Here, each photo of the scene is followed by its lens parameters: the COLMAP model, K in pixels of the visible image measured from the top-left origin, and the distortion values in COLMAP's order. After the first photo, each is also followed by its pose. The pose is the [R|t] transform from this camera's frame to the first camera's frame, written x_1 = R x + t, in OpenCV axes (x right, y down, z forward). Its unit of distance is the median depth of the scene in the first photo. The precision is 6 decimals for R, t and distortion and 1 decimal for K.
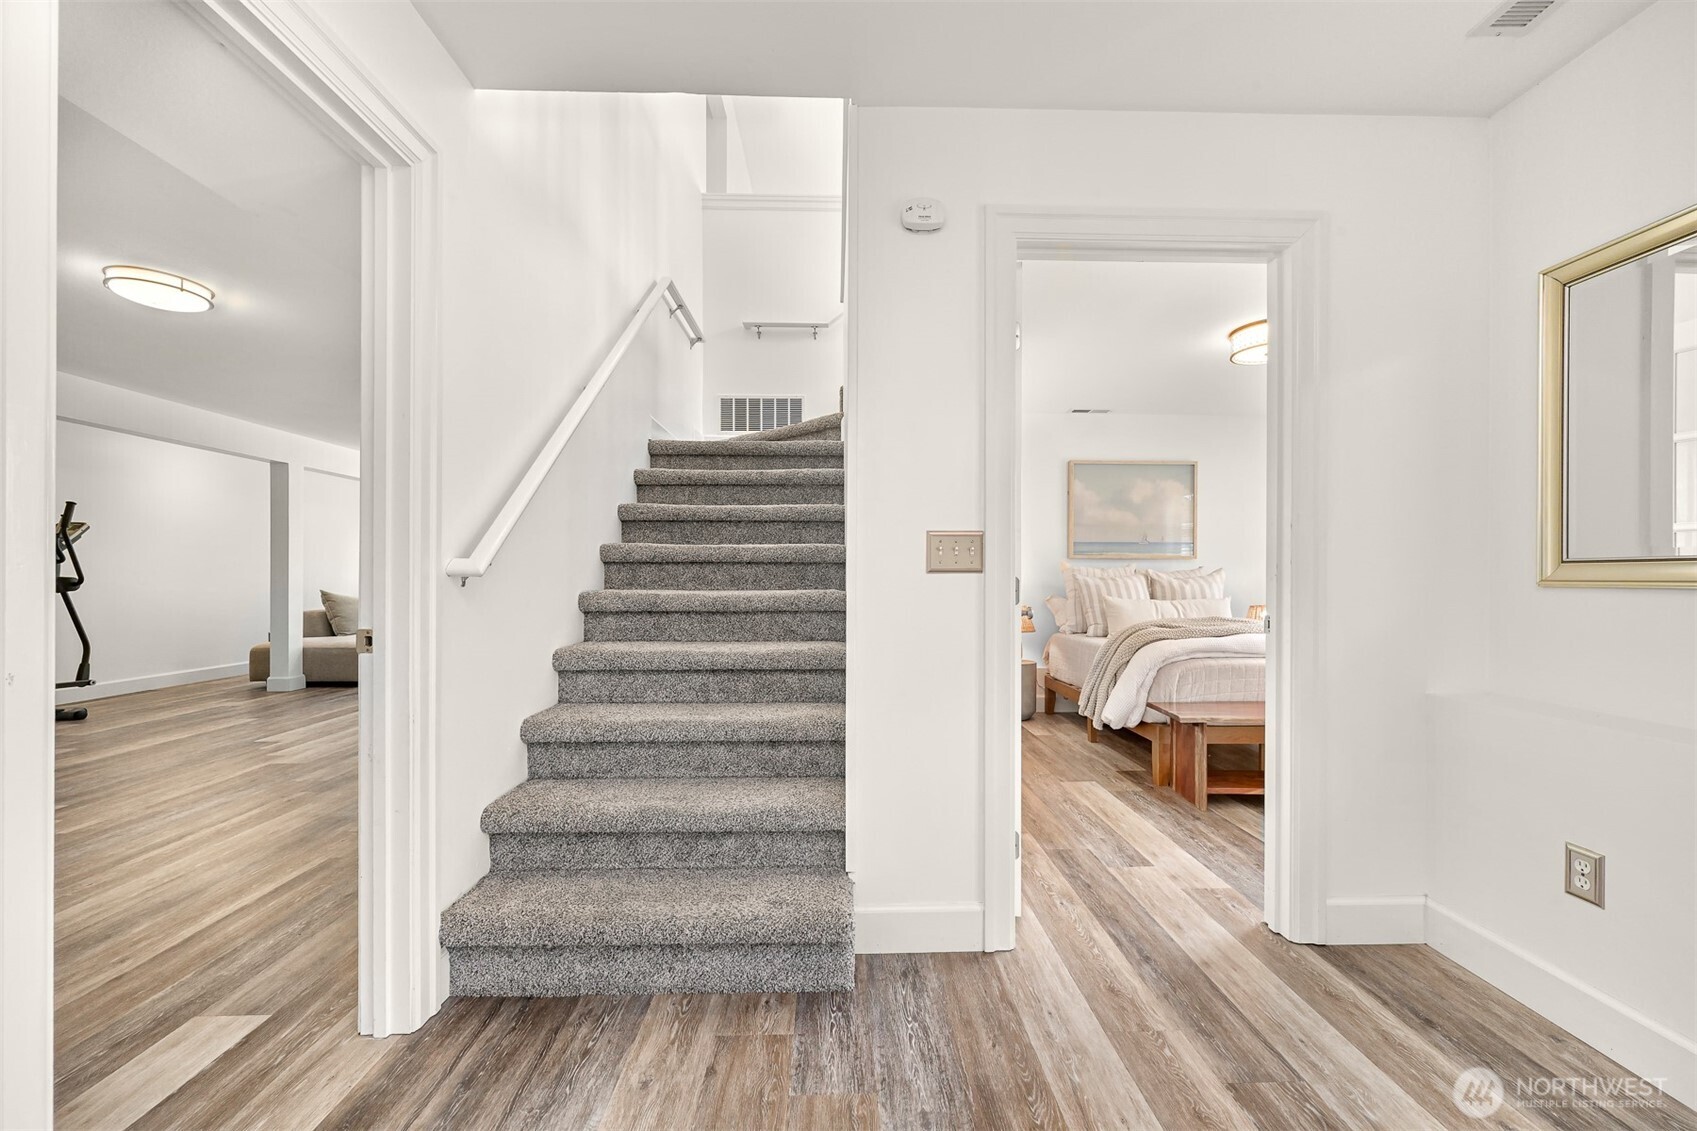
lens RADIAL K [[708.9, 0, 846.3], [0, 708.9, 580.8], [0, 0, 1]] dist [0.000983, -0.000003]
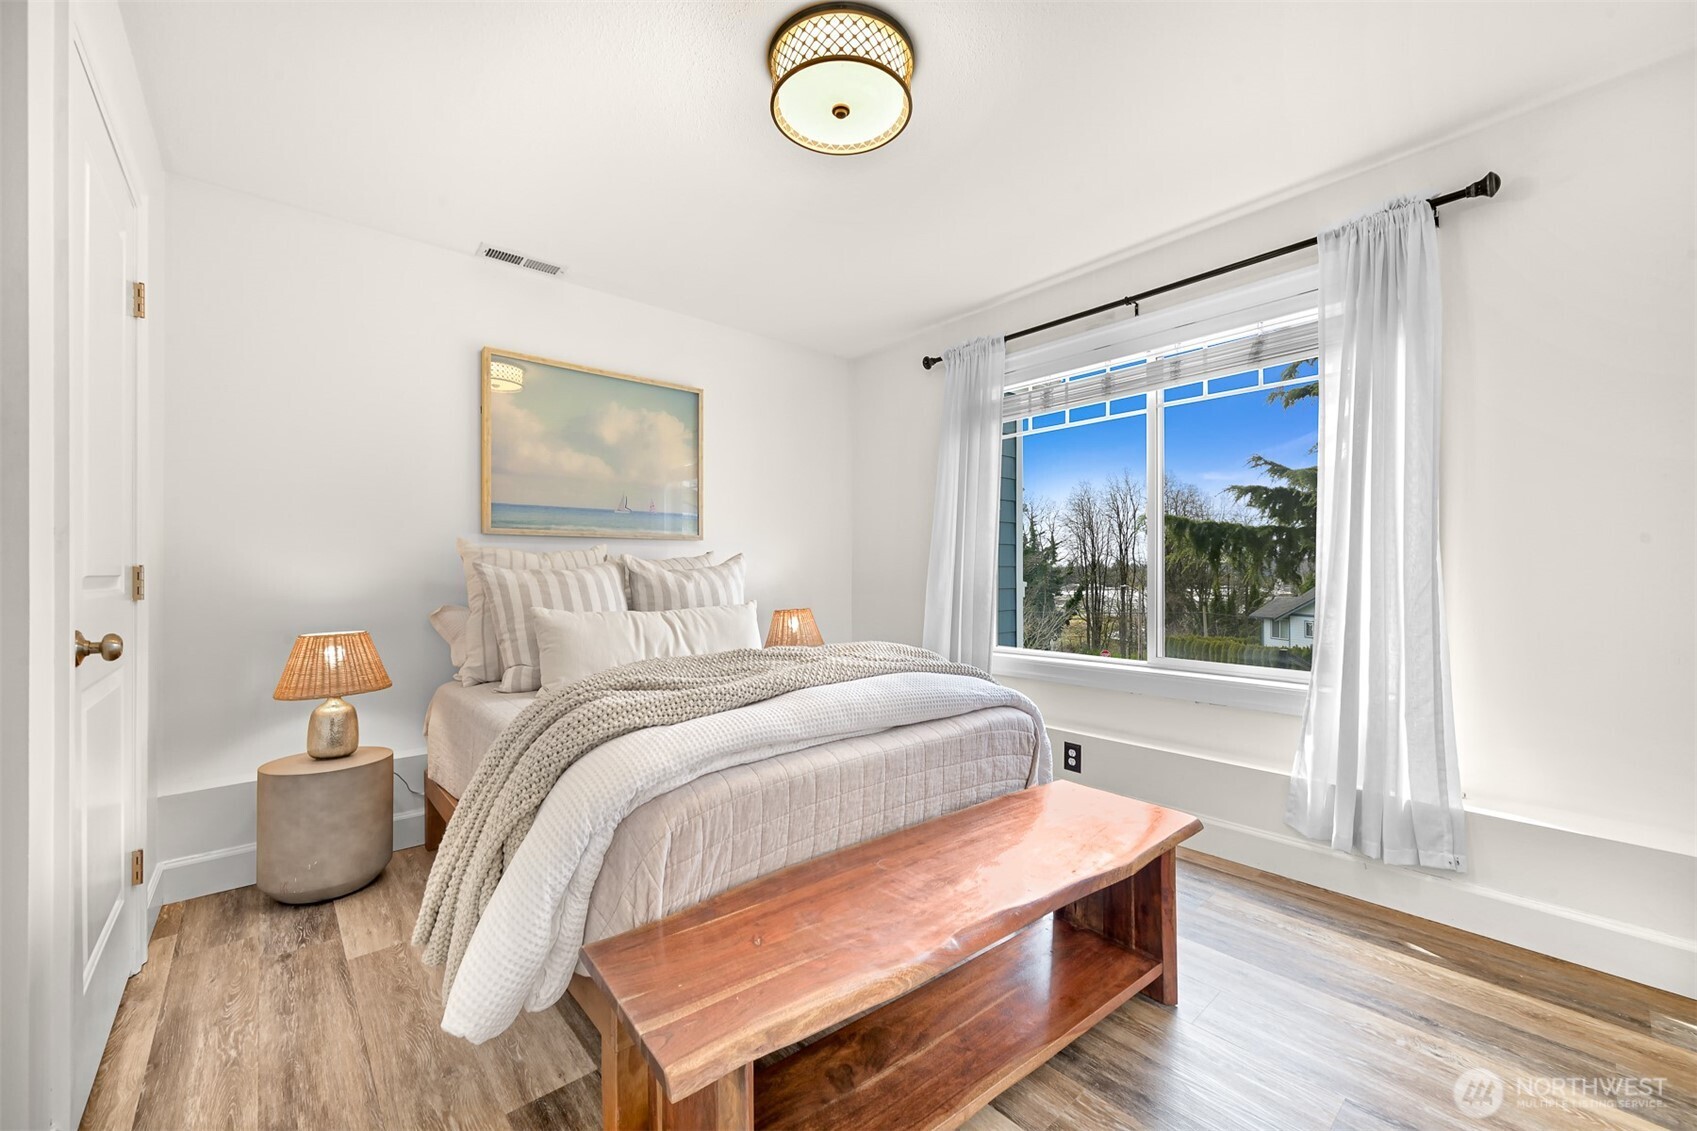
lens RADIAL K [[666.5, 0, 841.7], [0, 666.5, 569.9], [0, 0, 1]] dist [0.000155, -0.000027]
pose [[0.781695, -0.003614, 0.623650, 0.237269], [0.005354, 0.999985, -0.000915, -0.003128], [-0.623638, 0.004054, 0.781703, 0.494755]]
